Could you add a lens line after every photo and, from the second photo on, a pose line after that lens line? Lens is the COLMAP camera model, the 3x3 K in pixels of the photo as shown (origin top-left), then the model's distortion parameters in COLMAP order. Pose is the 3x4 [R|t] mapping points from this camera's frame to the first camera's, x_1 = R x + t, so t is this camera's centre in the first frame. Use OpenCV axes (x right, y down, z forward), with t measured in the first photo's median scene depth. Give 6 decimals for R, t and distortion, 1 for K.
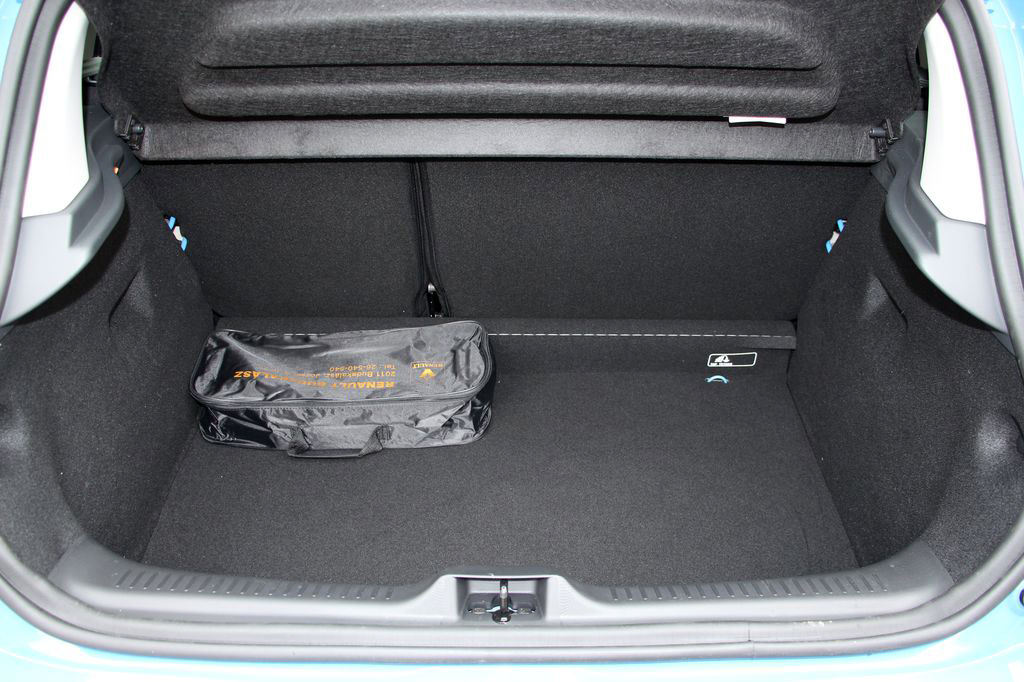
lens RADIAL K [[842.2, 0, 512.0], [0, 842.2, 341.0], [0, 0, 1]] dist [-0.123298, -0.006208]
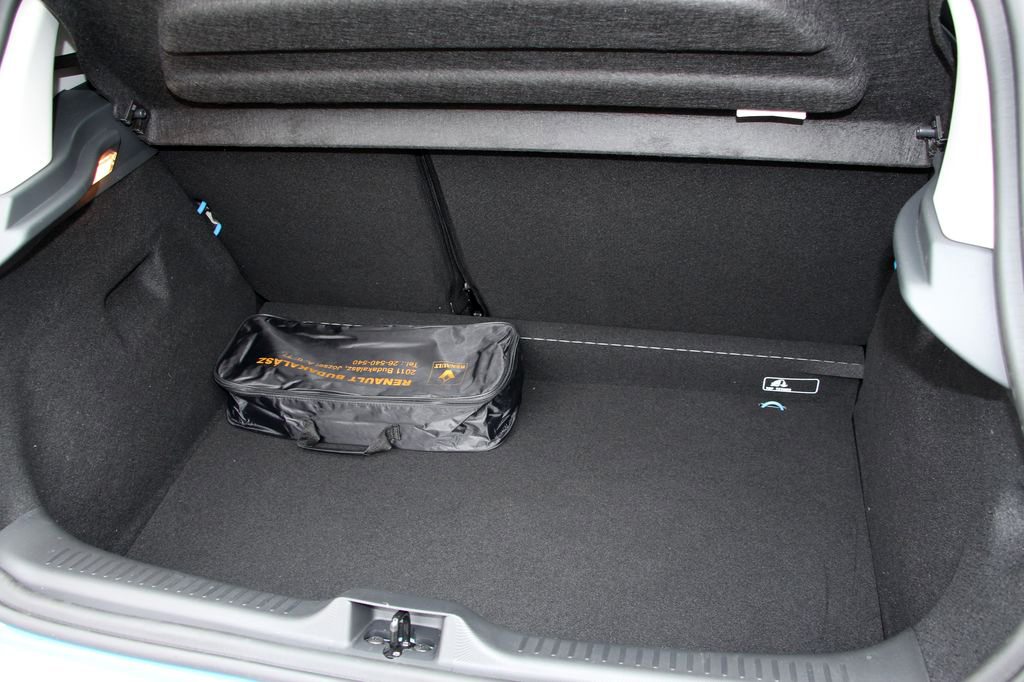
lens RADIAL K [[837.5, 0, 512.0], [0, 837.5, 341.0], [0, 0, 1]] dist [-0.117702, 0.006225]
pose [[0.976180, 0.071071, -0.204993, 0.172431], [-0.068967, 0.997467, 0.017397, -0.022259], [0.205710, -0.002845, 0.978609, 0.084122]]
